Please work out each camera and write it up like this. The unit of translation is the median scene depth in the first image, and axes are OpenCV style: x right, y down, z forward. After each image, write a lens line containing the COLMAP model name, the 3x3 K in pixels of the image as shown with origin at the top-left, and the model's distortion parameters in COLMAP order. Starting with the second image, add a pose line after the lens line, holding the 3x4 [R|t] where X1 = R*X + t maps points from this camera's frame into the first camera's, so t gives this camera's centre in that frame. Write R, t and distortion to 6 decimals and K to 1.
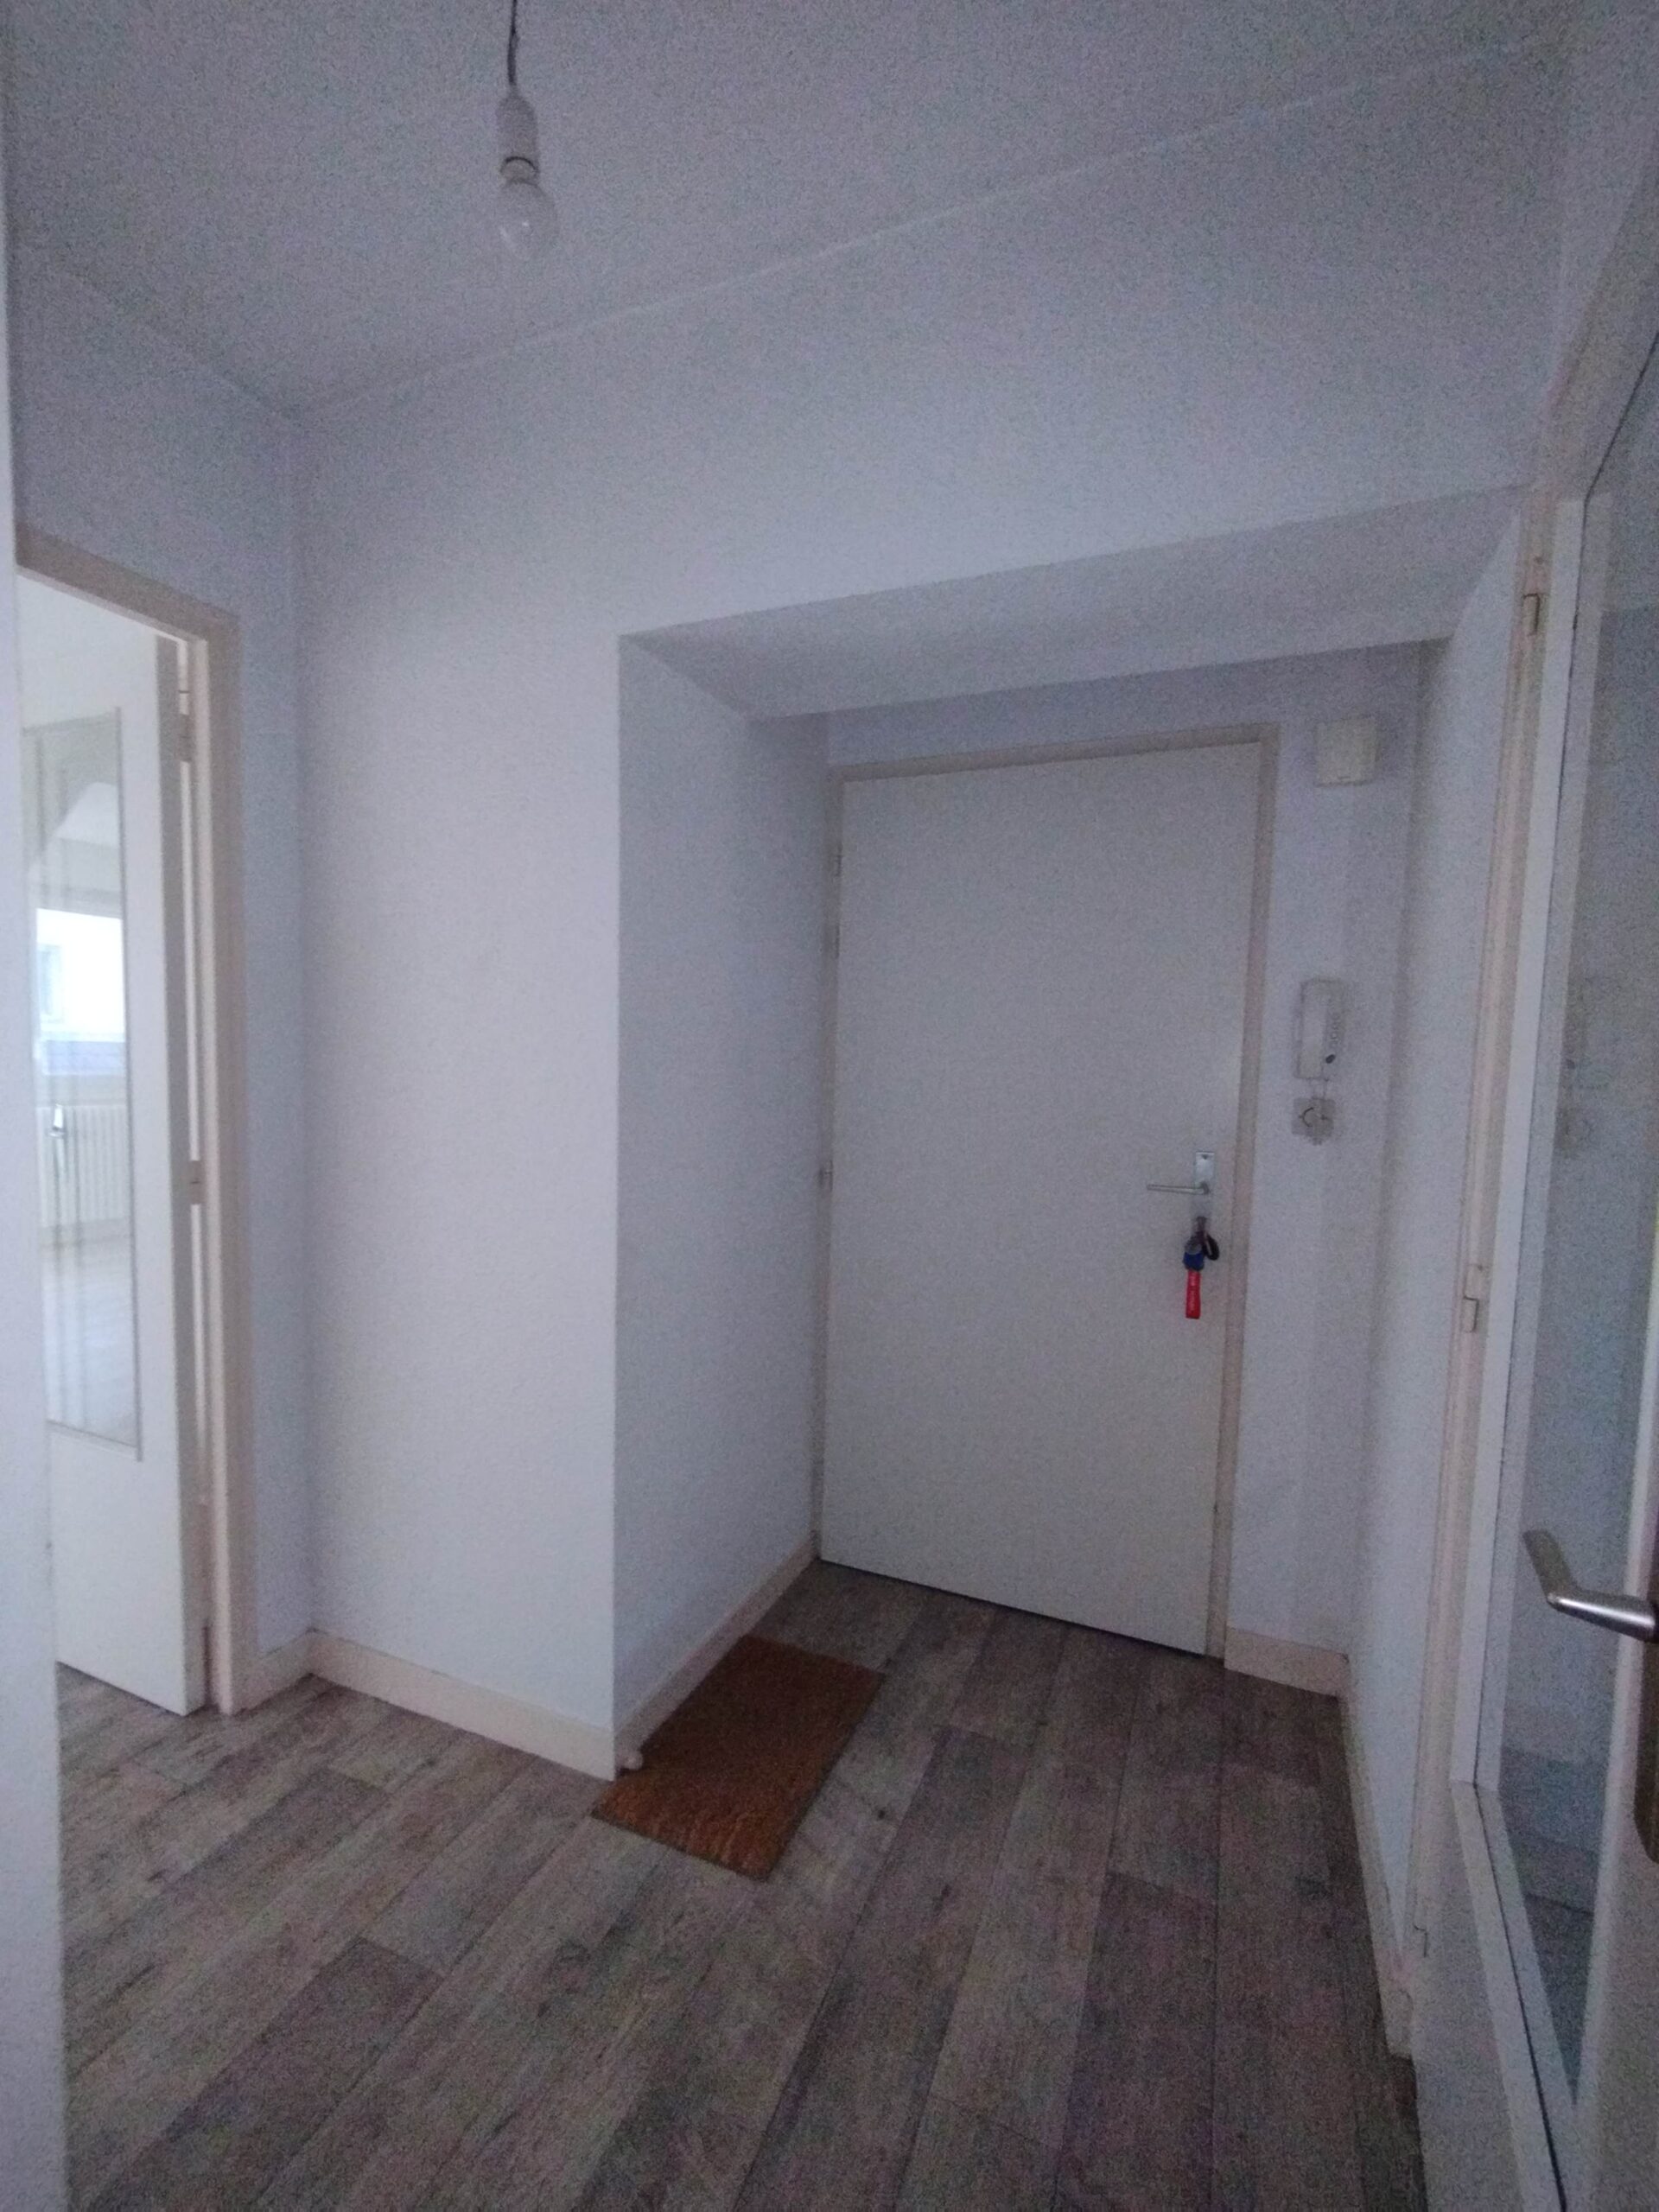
lens RADIAL K [[994.6, 0, 827.1], [0, 994.6, 1146.2], [0, 0, 1]] dist [0.018314, 0.000076]
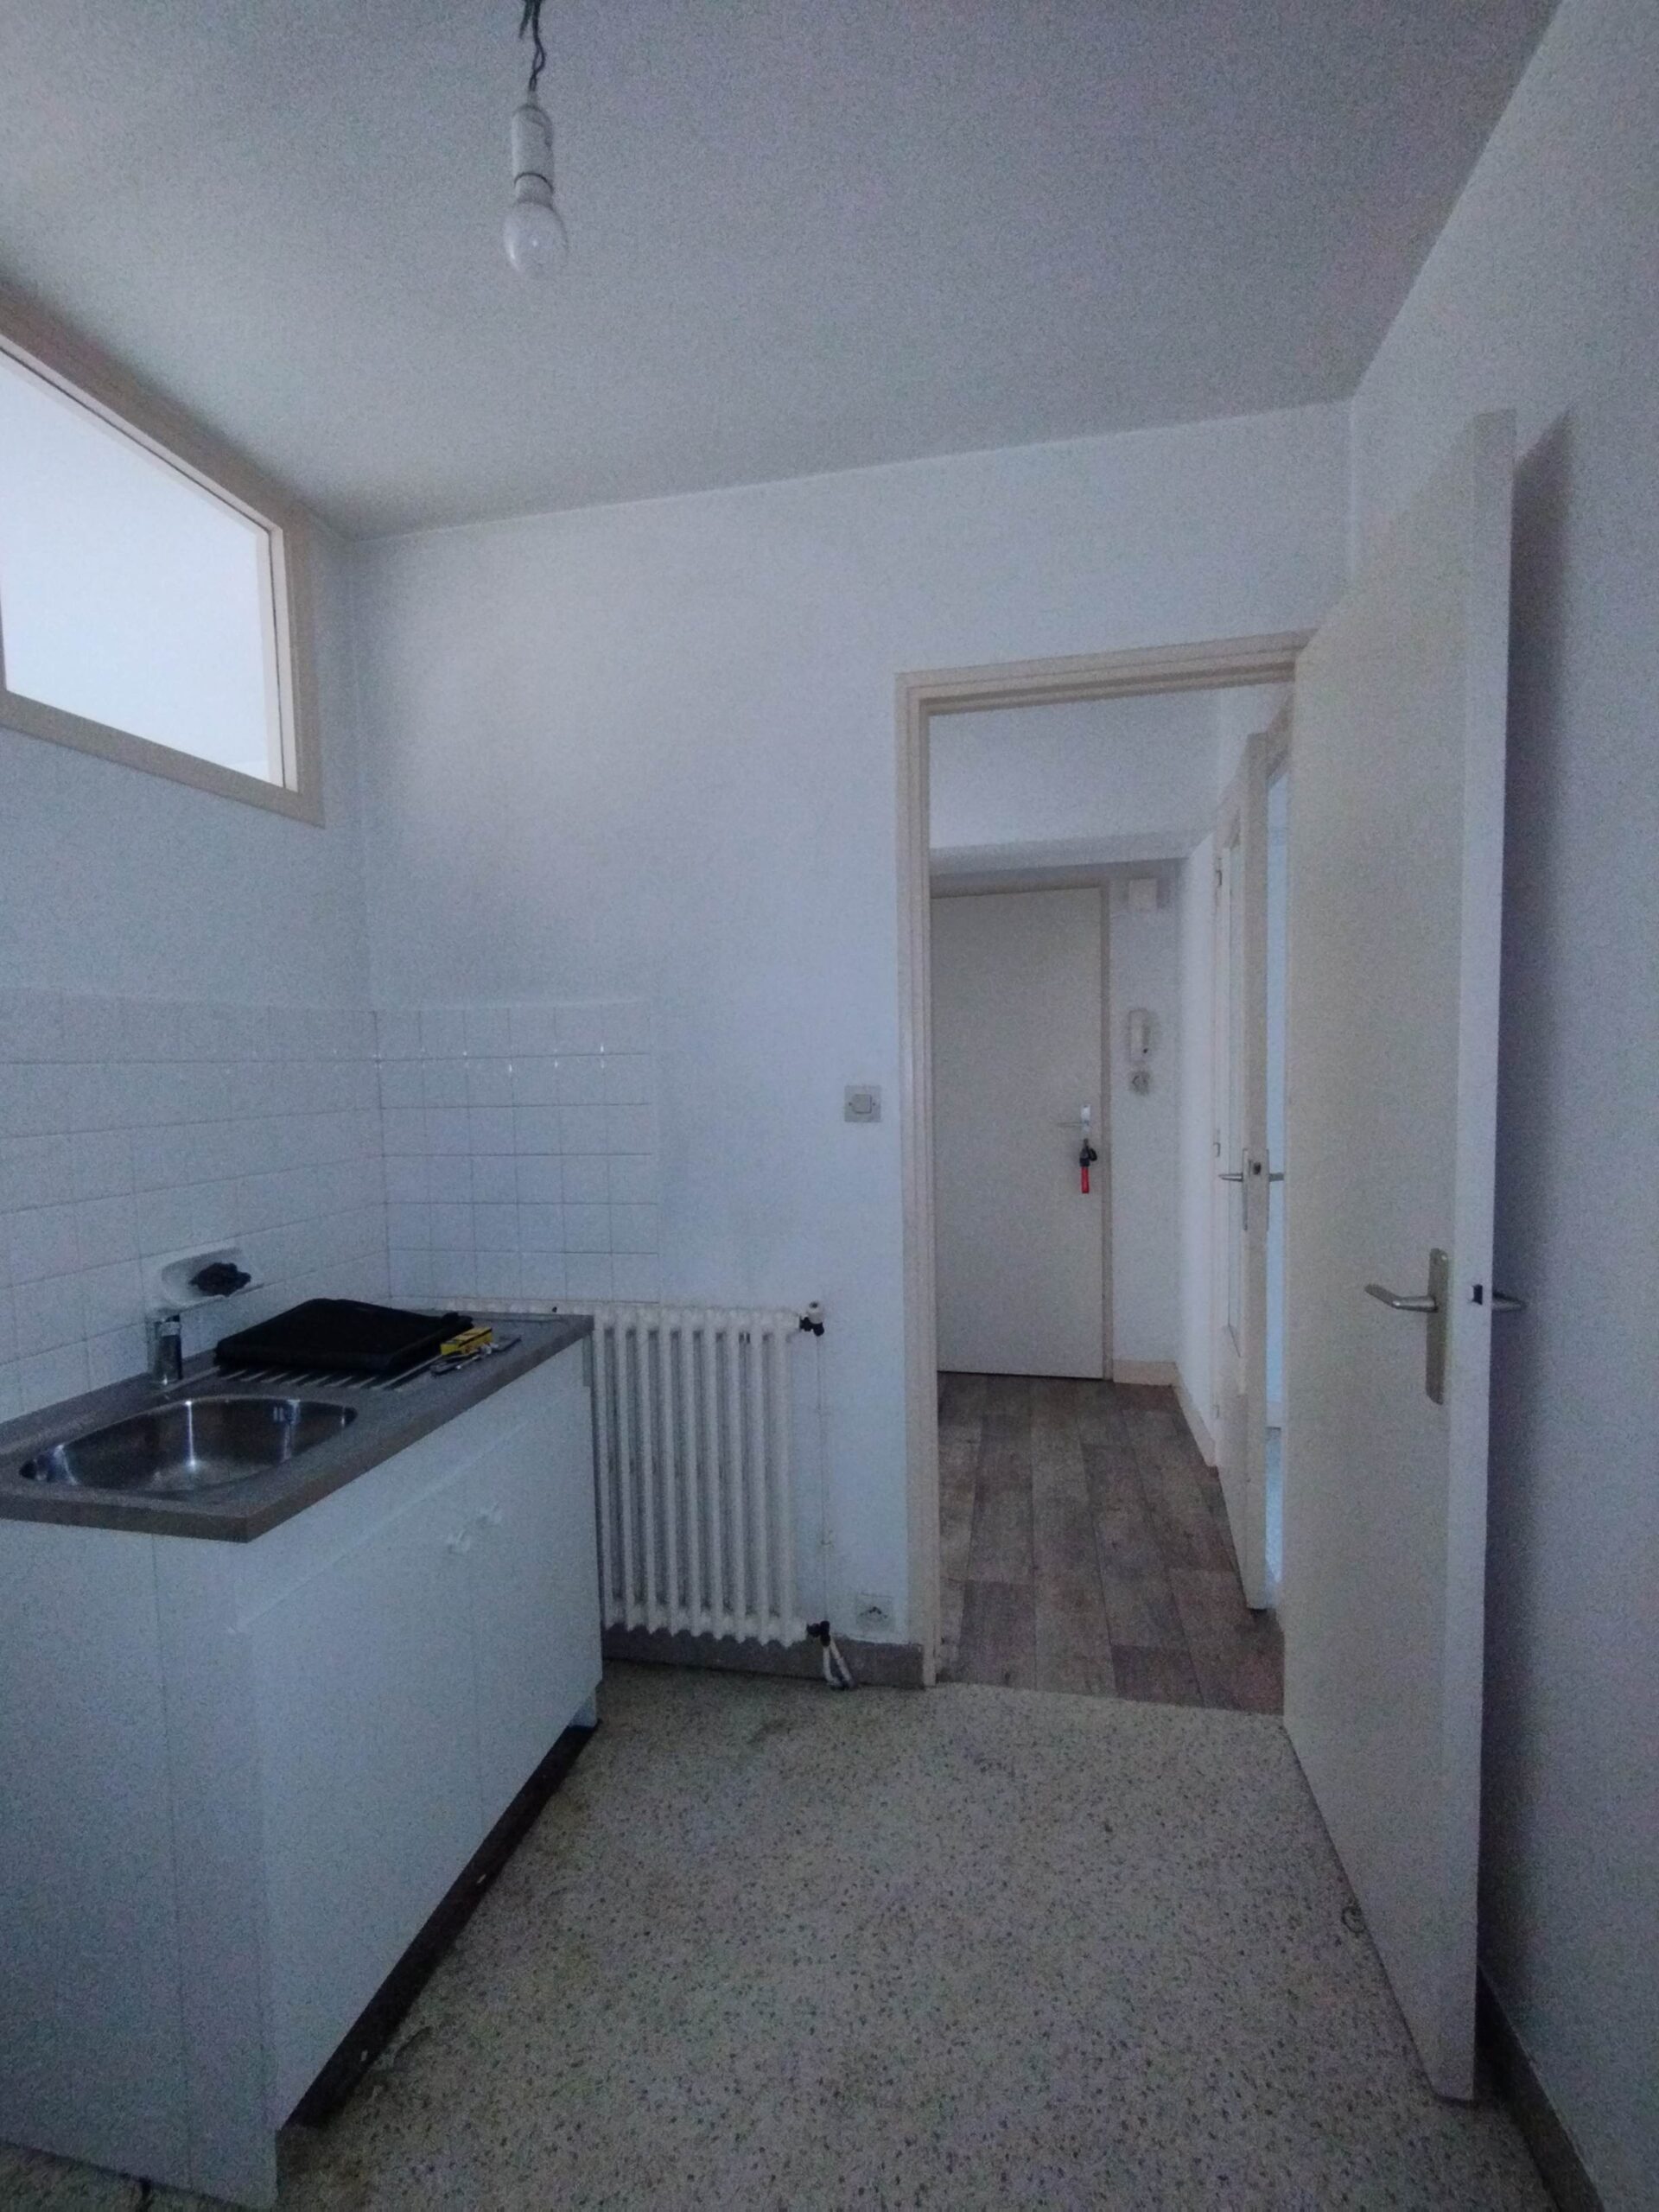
lens RADIAL K [[1001.7, 0, 829.5], [0, 1001.7, 1106.0], [0, 0, 1]] dist [0.000233, 0.000005]
pose [[0.977932, -0.053714, 0.201899, -0.486195], [0.060885, 0.997710, -0.029472, 0.040312], [-0.199854, 0.041115, 0.978963, -0.759777]]
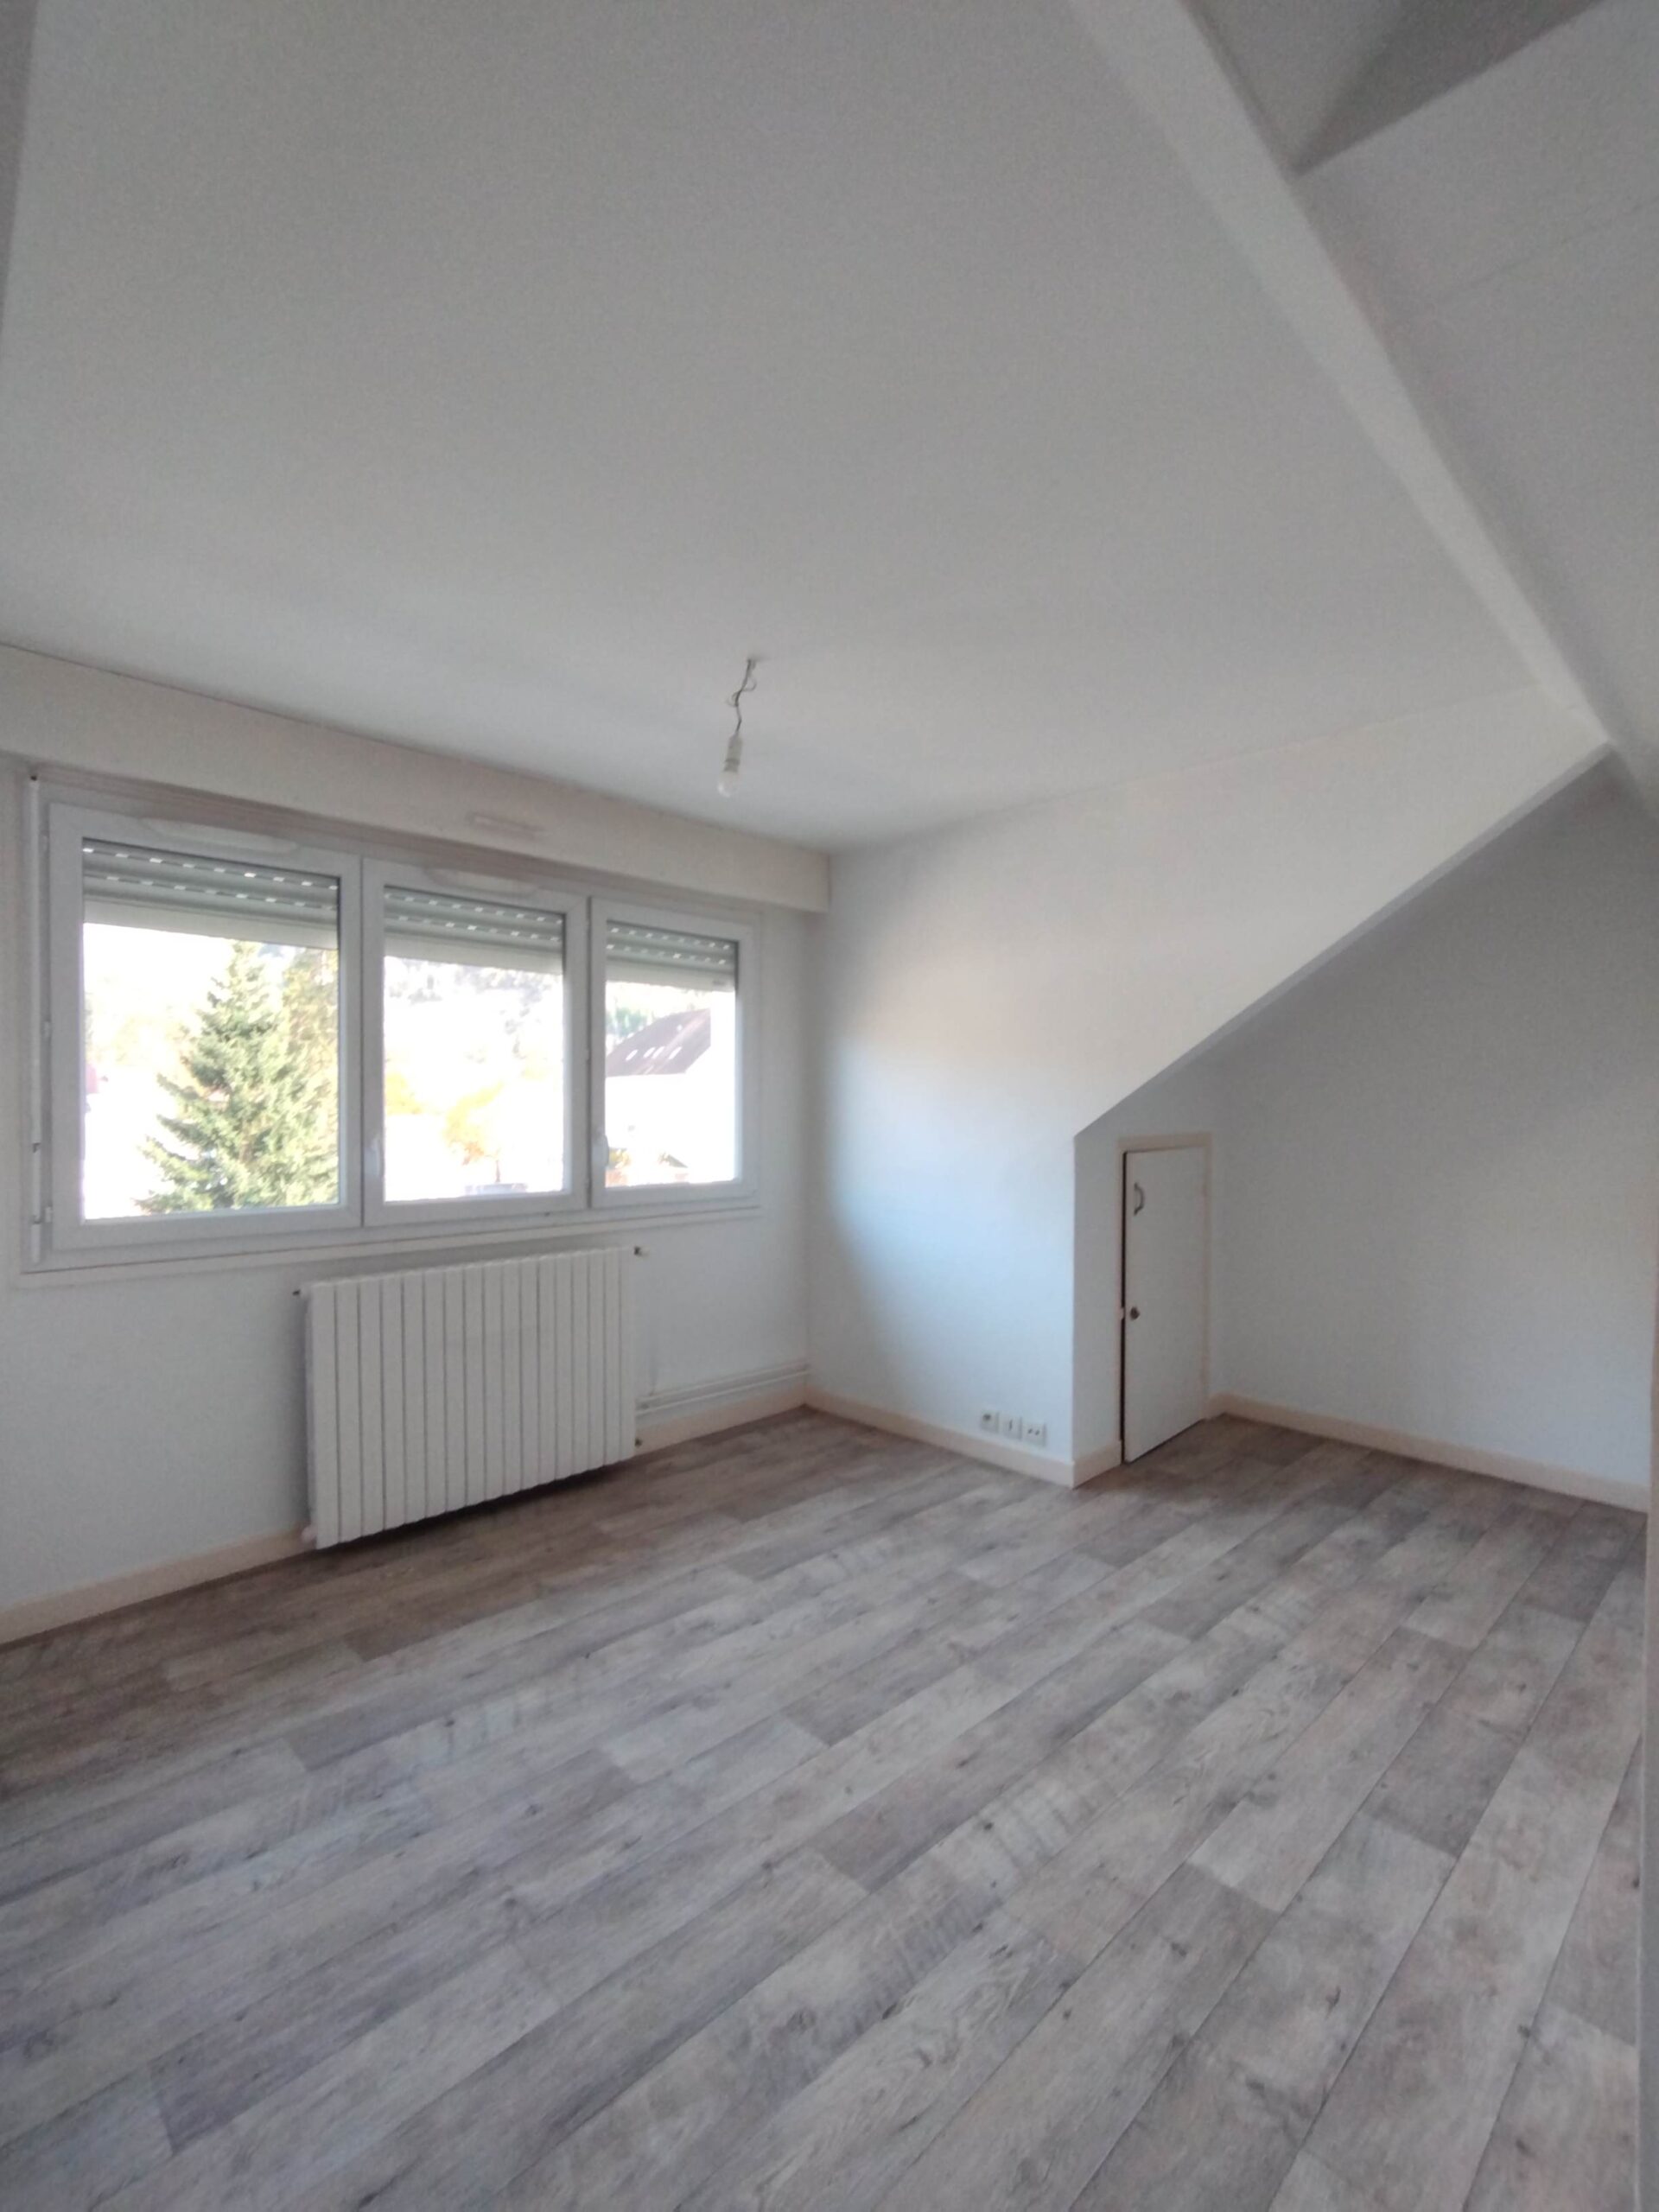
lens RADIAL K [[1001.7, 0, 829.5], [0, 1001.7, 1106.0], [0, 0, 1]] dist [0.000233, 0.000005]
pose [[-0.920155, -0.020644, 0.391010, -0.160636], [0.011679, 0.996718, 0.080107, -0.157416], [-0.391381, 0.078277, -0.916894, 1.669843]]
